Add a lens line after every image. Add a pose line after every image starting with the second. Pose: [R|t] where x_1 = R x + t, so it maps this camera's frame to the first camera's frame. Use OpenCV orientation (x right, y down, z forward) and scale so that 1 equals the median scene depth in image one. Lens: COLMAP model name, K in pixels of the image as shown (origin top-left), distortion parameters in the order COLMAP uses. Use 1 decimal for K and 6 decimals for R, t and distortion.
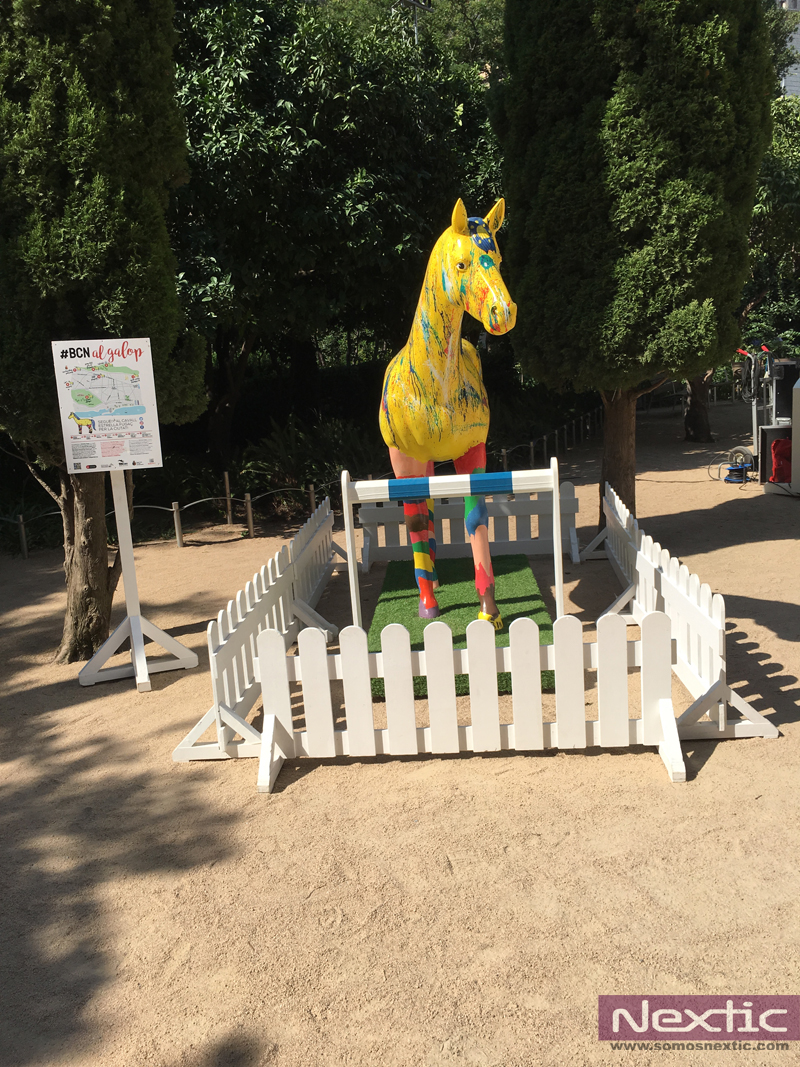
lens RADIAL K [[910.0, 0, 399.5], [0, 910.0, 532.8], [0, 0, 1]] dist [0.040261, -0.044214]
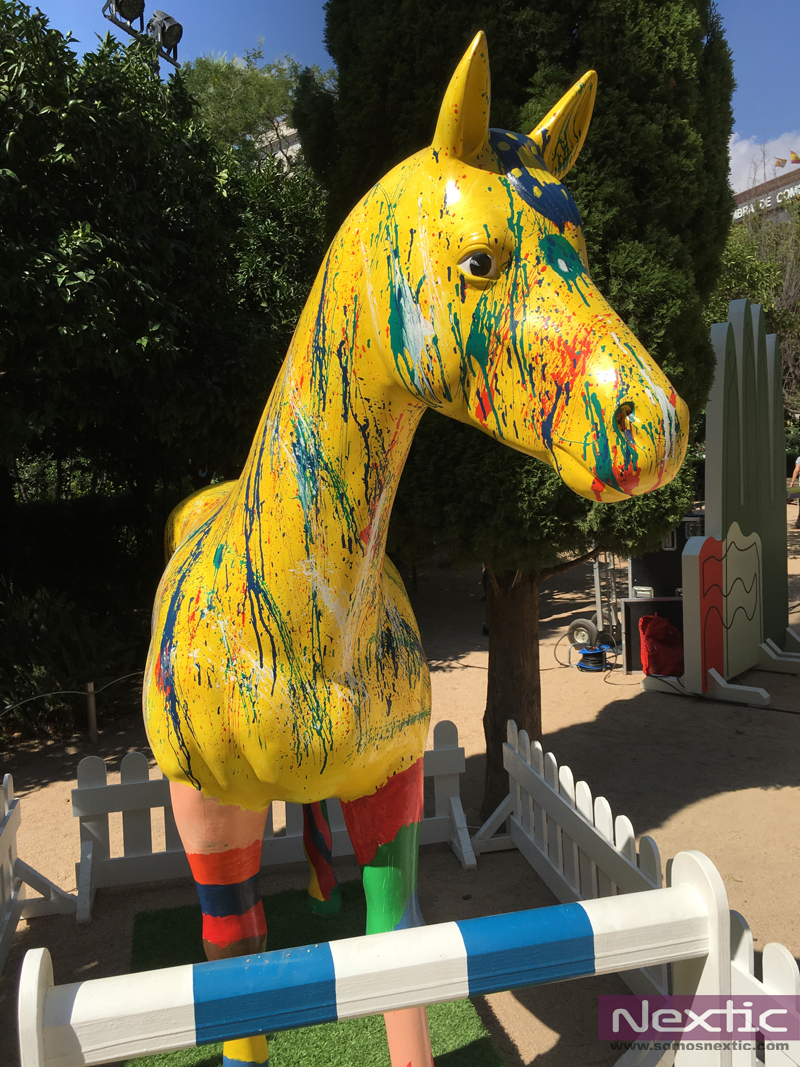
lens RADIAL K [[910.0, 0, 401.6], [0, 910.0, 531.9], [0, 0, 1]] dist [0.040261, -0.044214]
pose [[0.954029, 0.008770, 0.299586, -0.027476], [0.034411, 0.989757, -0.138554, -0.112237], [-0.297732, 0.142493, 0.943955, 0.494258]]
